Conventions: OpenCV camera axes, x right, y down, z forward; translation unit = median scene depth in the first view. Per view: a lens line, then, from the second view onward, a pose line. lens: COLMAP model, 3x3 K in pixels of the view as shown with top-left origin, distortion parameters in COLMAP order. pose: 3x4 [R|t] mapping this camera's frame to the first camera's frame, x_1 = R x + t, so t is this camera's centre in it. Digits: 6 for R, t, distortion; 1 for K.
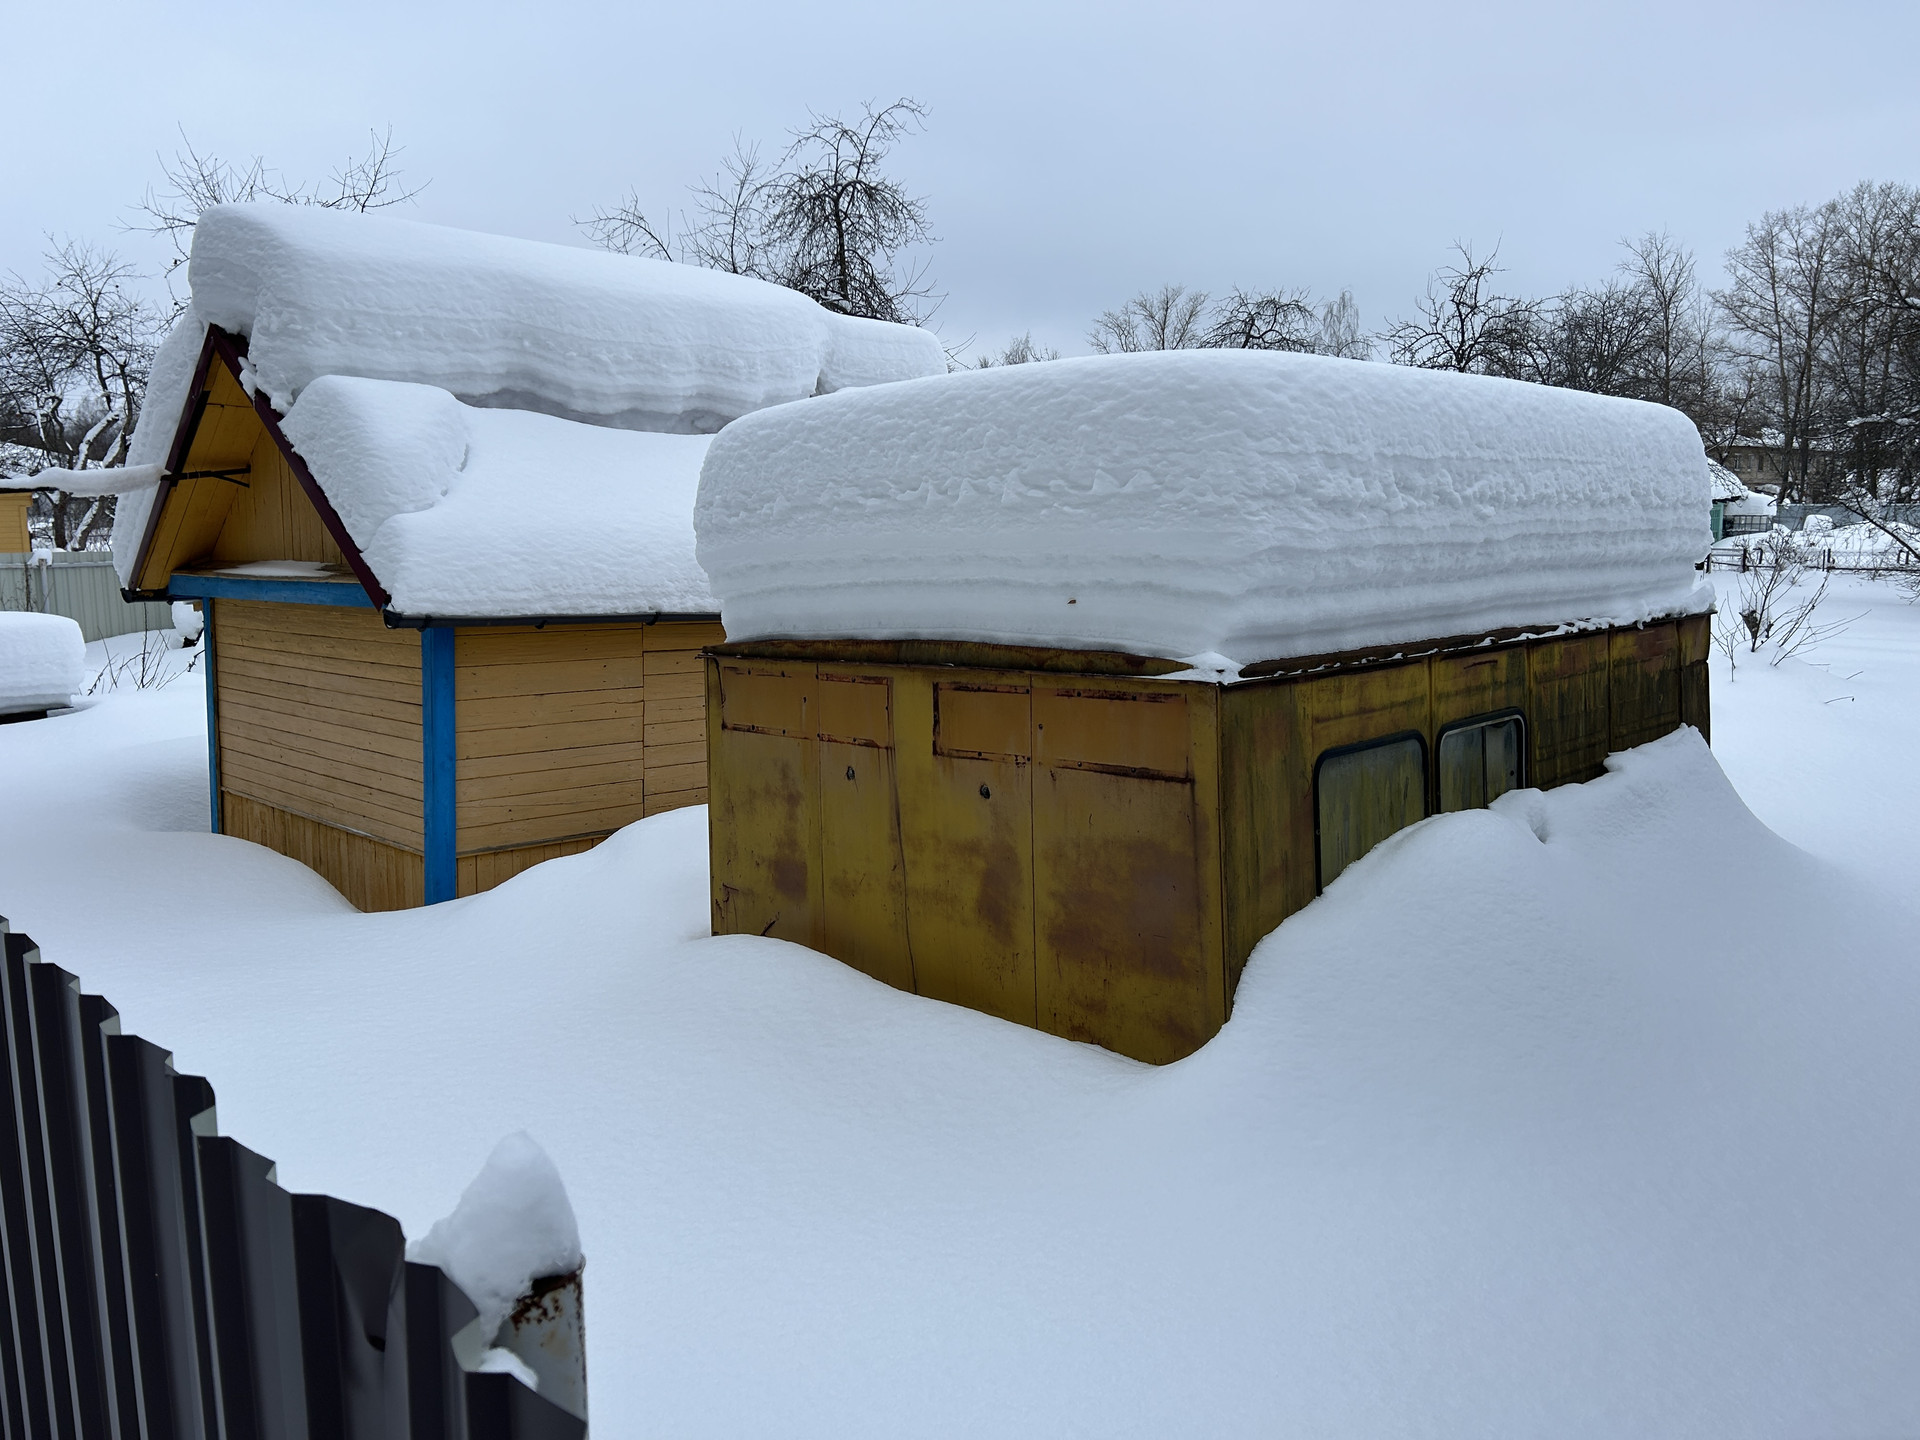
lens RADIAL K [[1423.8, 0, 951.9], [0, 1423.8, 713.2], [0, 0, 1]] dist [0.081072, -0.090449]
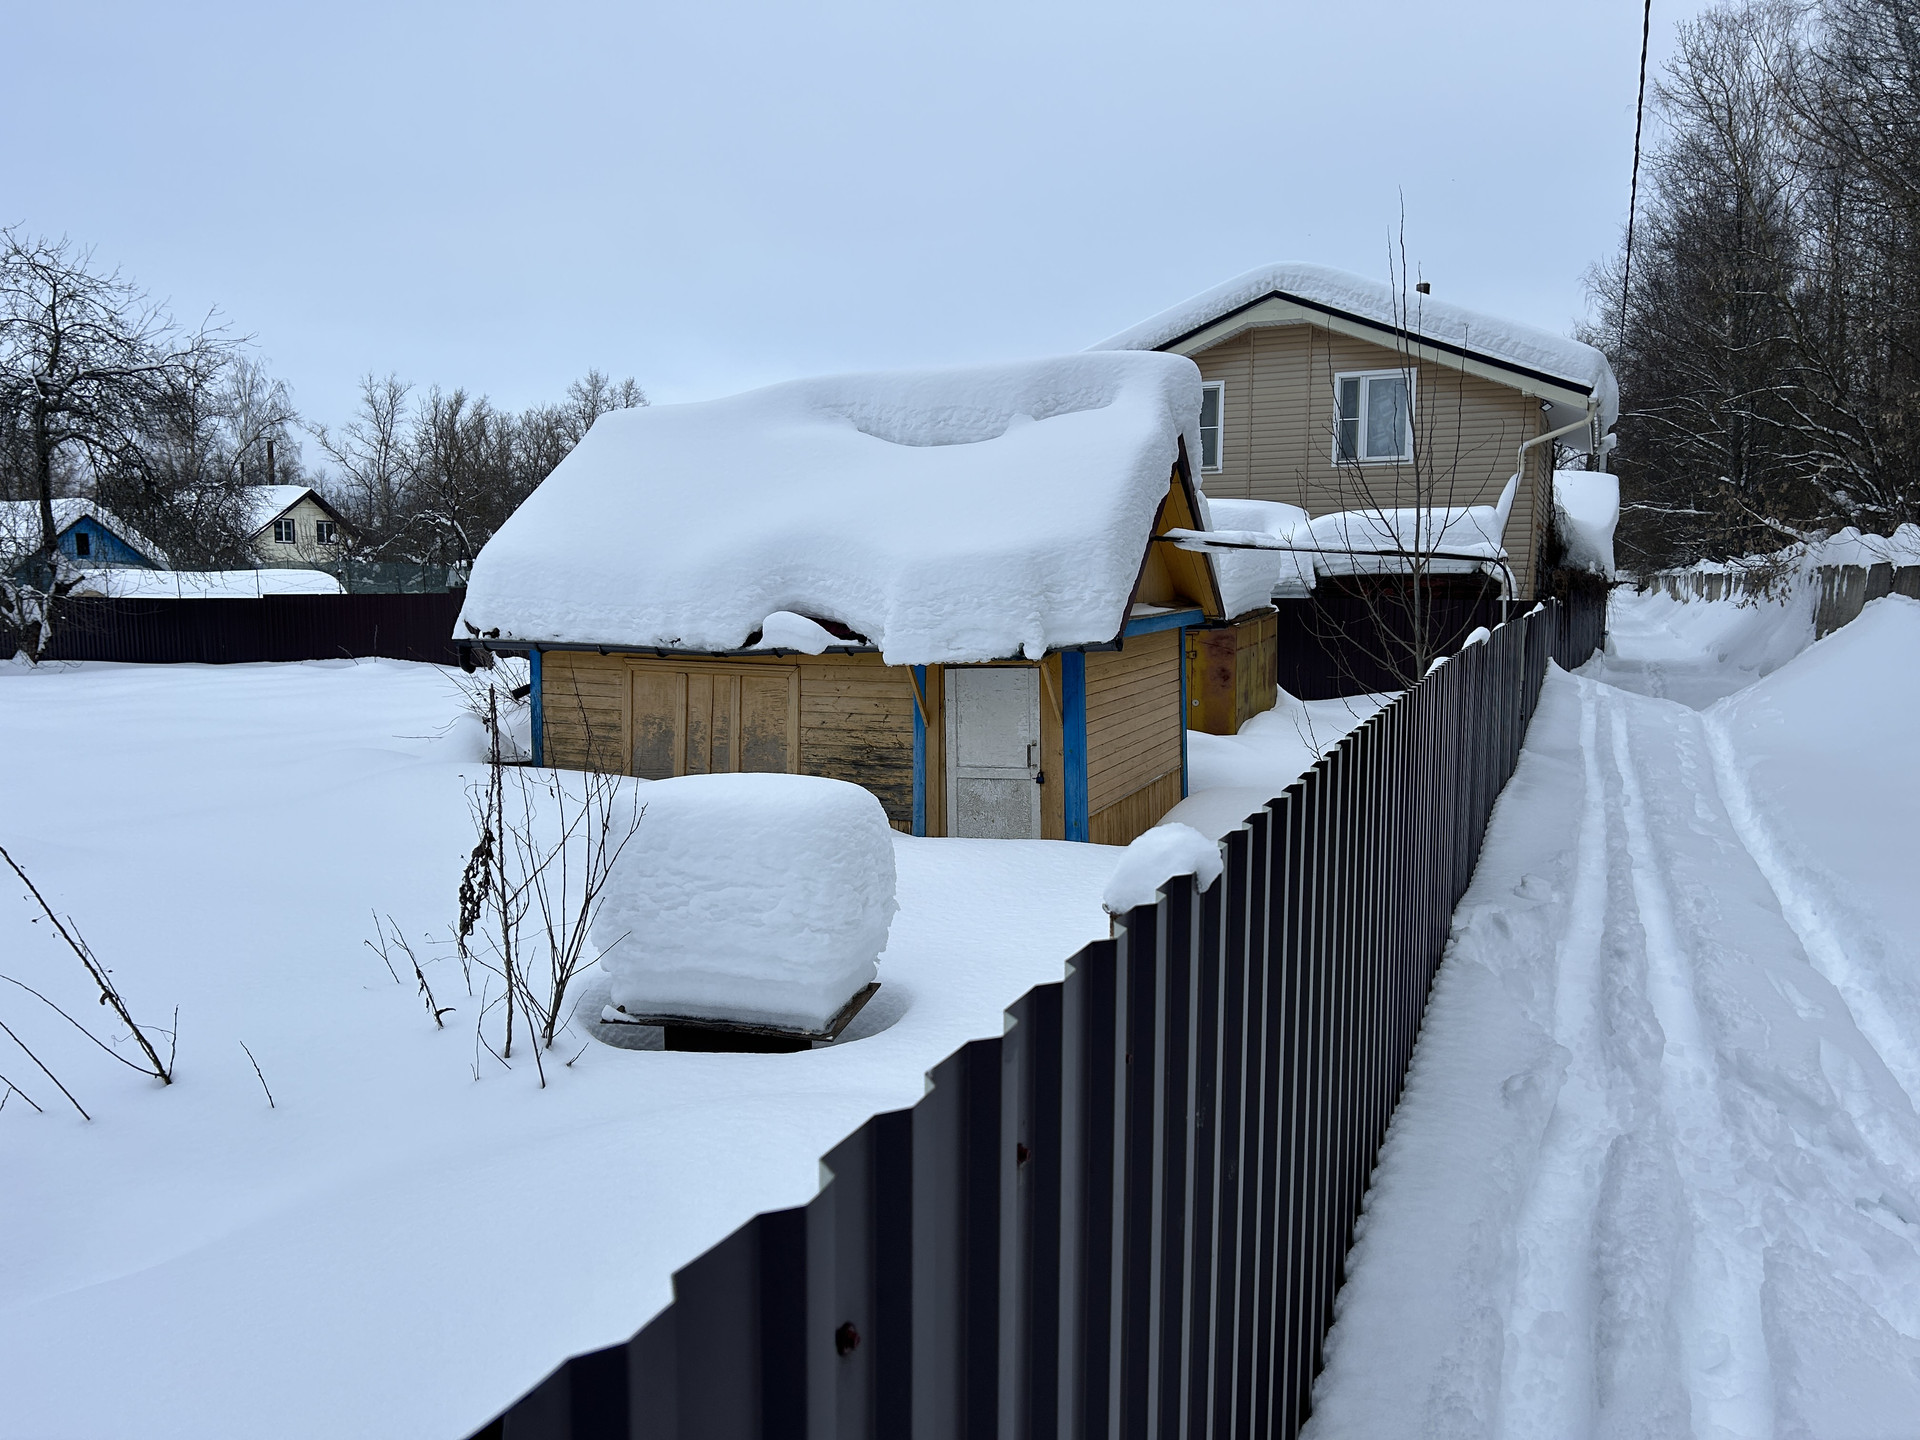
lens RADIAL K [[1423.8, 0, 971.8], [0, 1423.8, 730.1], [0, 0, 1]] dist [0.081072, -0.090449]
pose [[-0.392451, -0.083817, 0.915946, -1.907299], [0.137300, 0.979343, 0.148446, -0.242786], [-0.909468, 0.184017, -0.372836, 1.931138]]
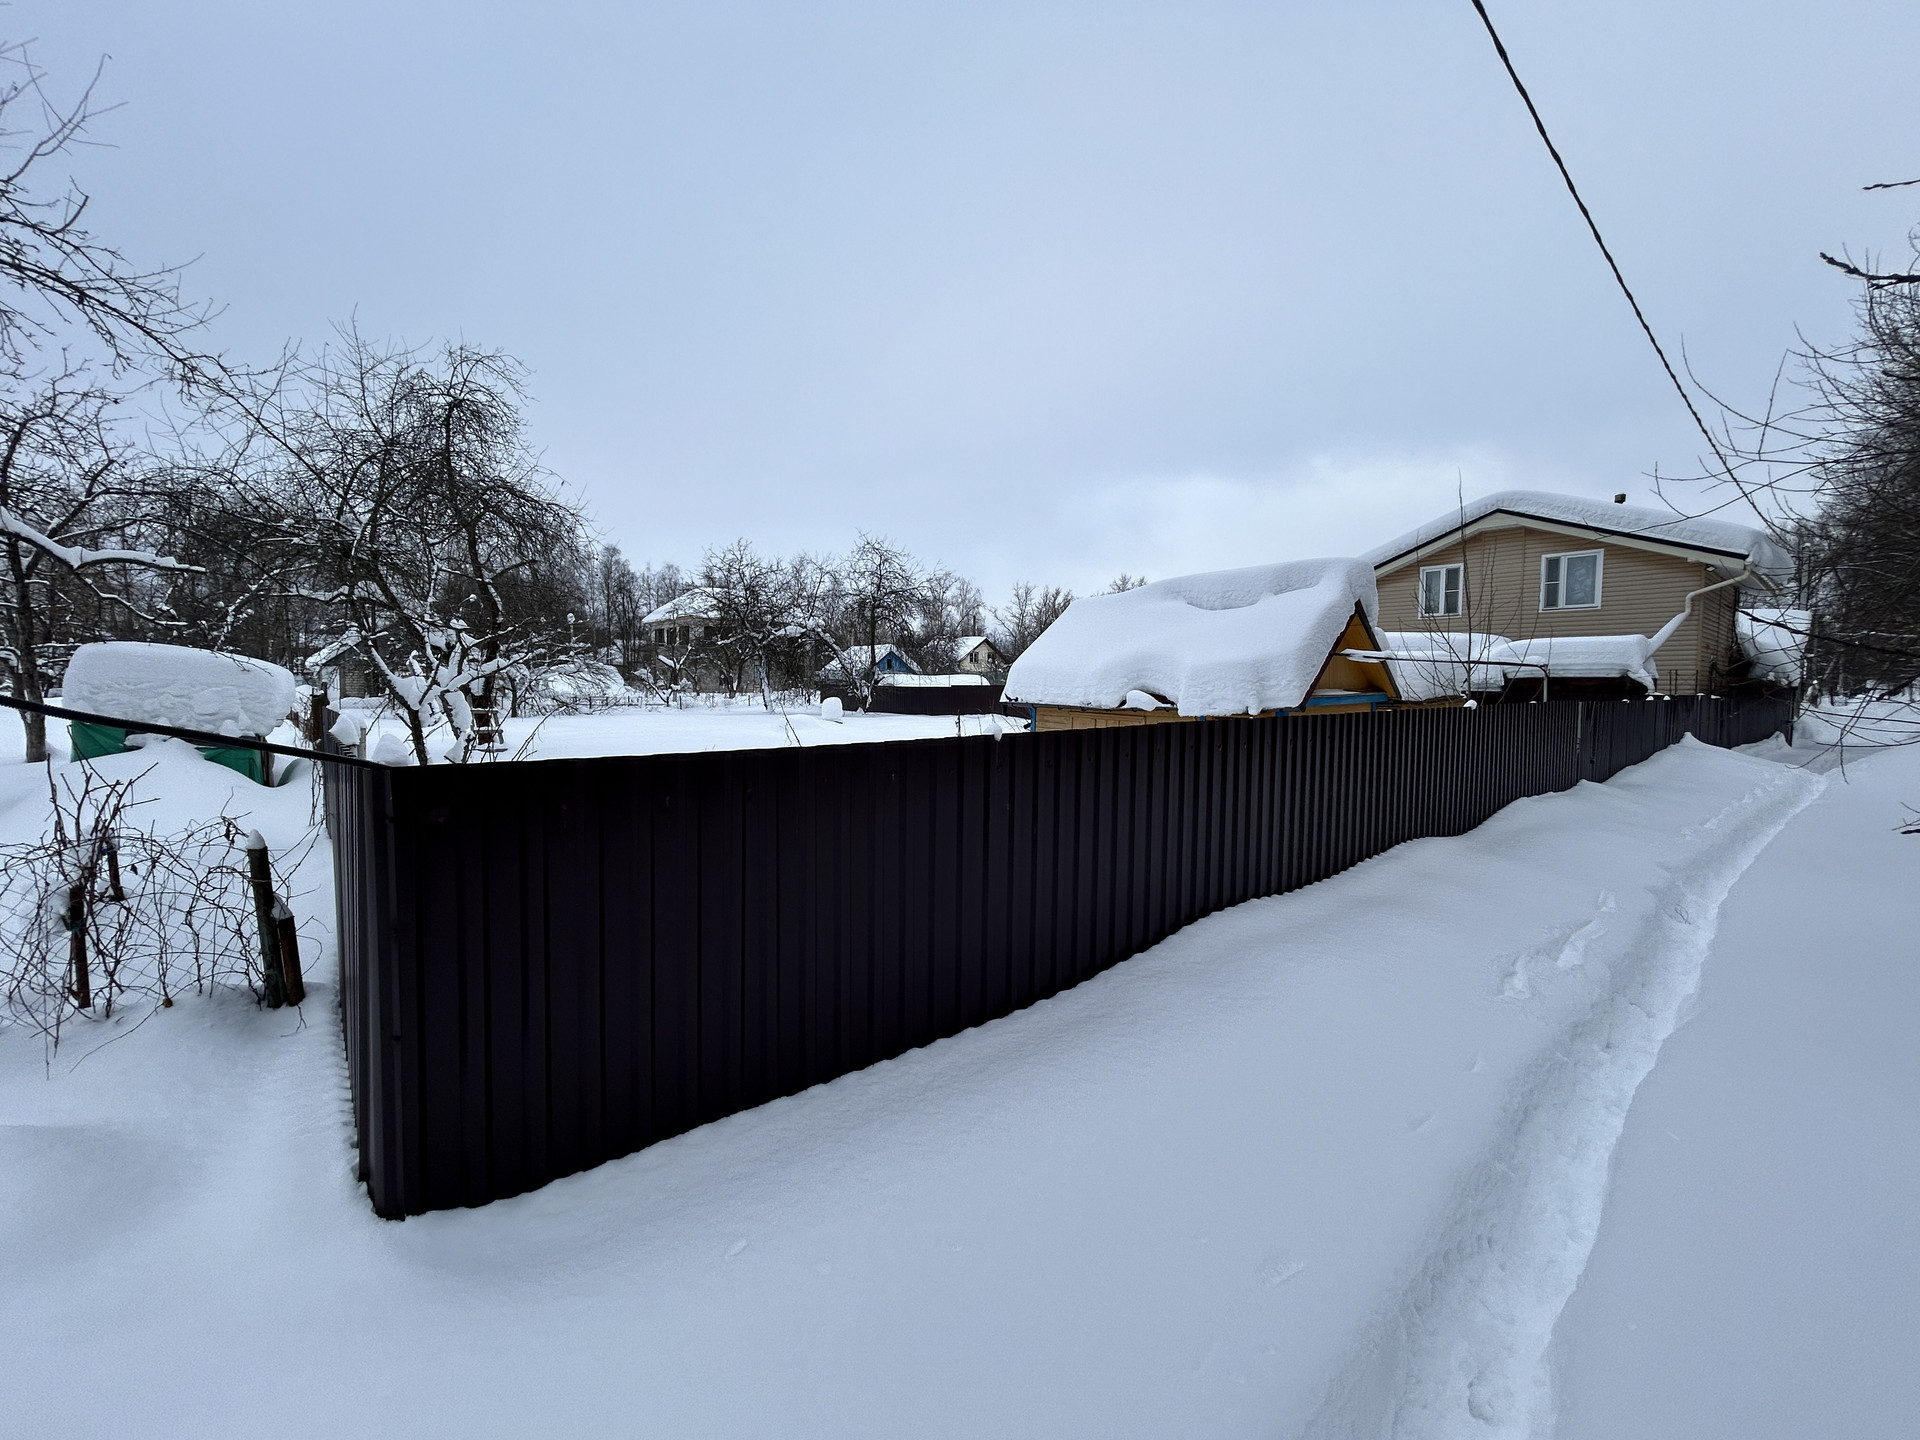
lens RADIAL K [[764.1, 0, 955.4], [0, 764.1, 719.9], [0, 0, 1]] dist [-0.004354, 0.000977]
pose [[0.069224, -0.038747, 0.996848, -2.155444], [0.135121, 0.990401, 0.029114, -0.209427], [-0.988408, 0.132680, 0.073795, 1.815559]]
